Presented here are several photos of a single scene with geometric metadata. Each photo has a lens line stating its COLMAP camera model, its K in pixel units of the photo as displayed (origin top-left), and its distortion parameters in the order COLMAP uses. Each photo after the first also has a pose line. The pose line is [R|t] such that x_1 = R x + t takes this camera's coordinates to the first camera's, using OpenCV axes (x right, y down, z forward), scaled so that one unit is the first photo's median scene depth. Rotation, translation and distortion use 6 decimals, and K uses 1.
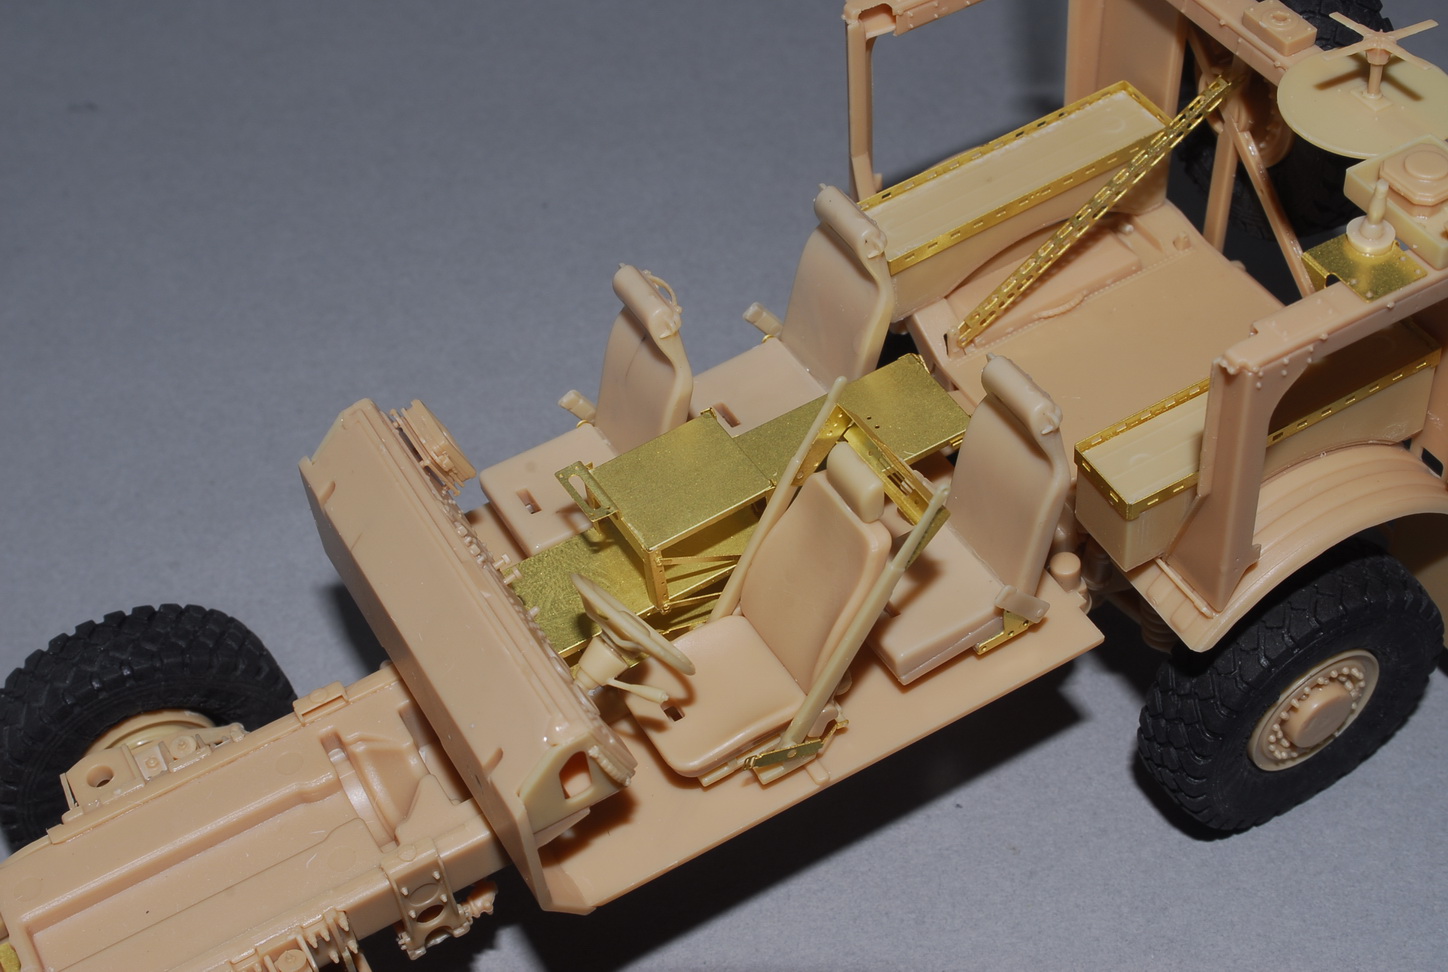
lens RADIAL K [[2144.4, 0, 719.3], [0, 2144.4, 506.0], [0, 0, 1]] dist [-0.092144, 0.046496]
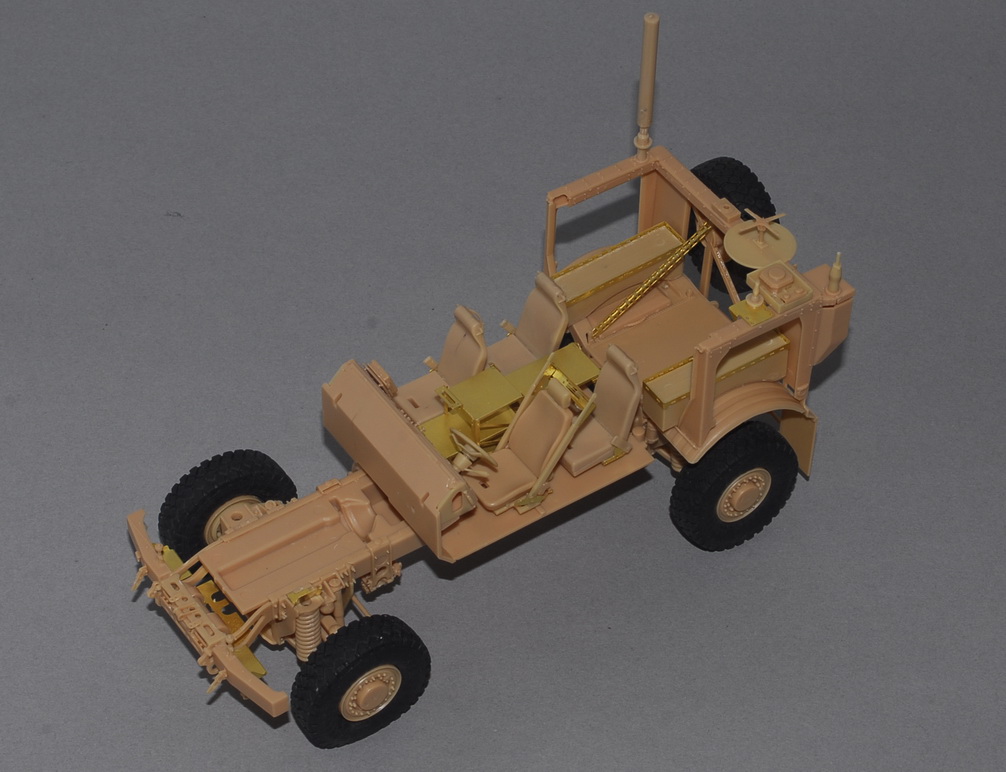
lens RADIAL K [[2642.3, 0, 503.0], [0, 2642.3, 386.0], [0, 0, 1]] dist [-0.026670, 0.344544]
pose [[0.993026, 0.008652, 0.117579, -0.351580], [-0.003515, 0.999033, -0.043828, 0.111821], [-0.117845, 0.043109, 0.992096, -2.000994]]
